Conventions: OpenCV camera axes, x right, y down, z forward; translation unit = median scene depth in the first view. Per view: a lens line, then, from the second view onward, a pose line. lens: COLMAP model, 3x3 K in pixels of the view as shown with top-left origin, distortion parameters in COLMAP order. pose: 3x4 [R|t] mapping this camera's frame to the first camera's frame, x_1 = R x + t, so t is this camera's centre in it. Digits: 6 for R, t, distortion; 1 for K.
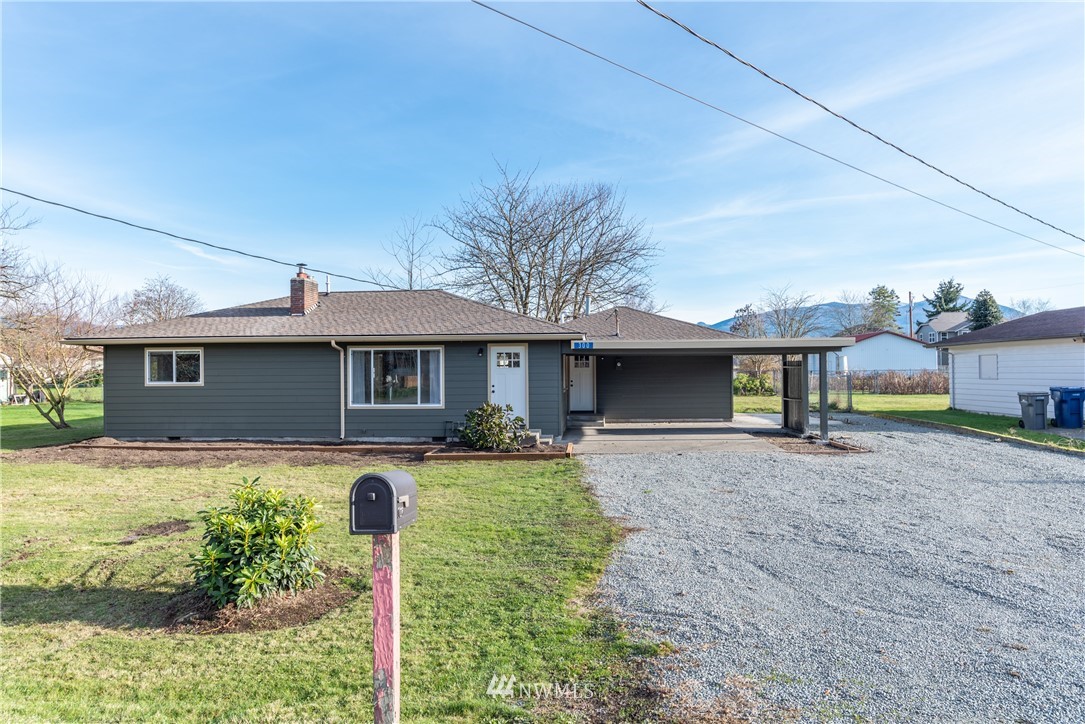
lens RADIAL K [[767.4, 0, 542.5], [0, 767.4, 362.0], [0, 0, 1]] dist [-0.001463, -0.000555]
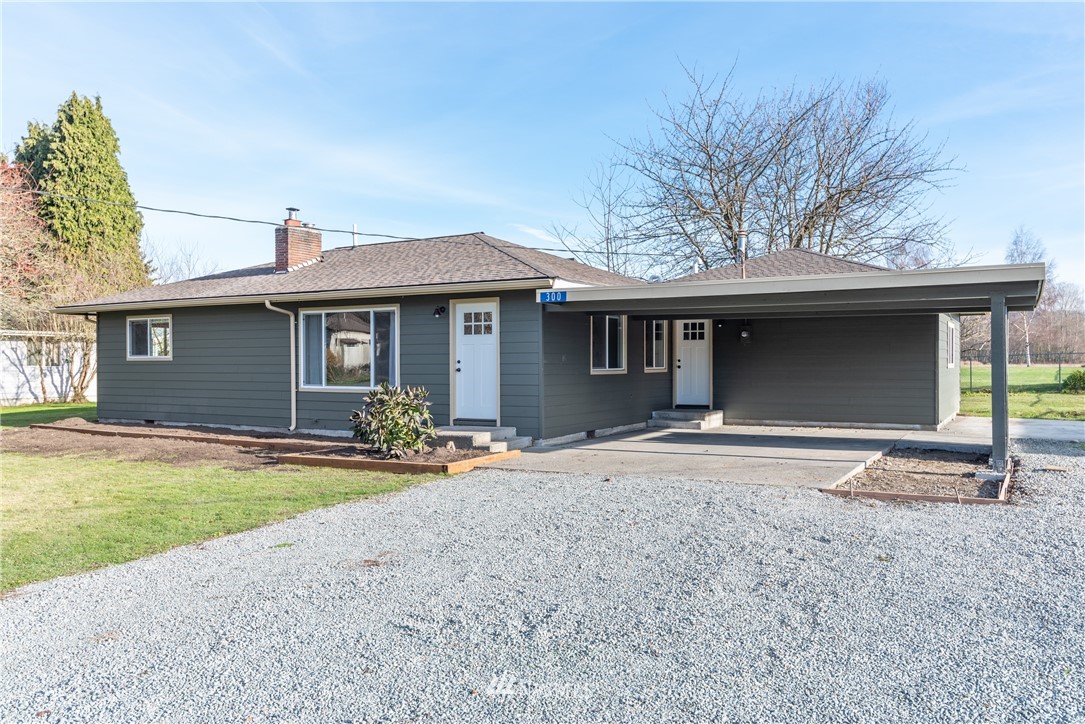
lens RADIAL K [[866.0, 0, 542.5], [0, 866.0, 362.0], [0, 0, 1]] dist [-0.002509, 0.048793]
pose [[0.893918, 0.004843, -0.448203, 0.345769], [0.000040, 0.999941, 0.010884, 0.022977], [0.448230, -0.009747, 0.893865, 0.341105]]
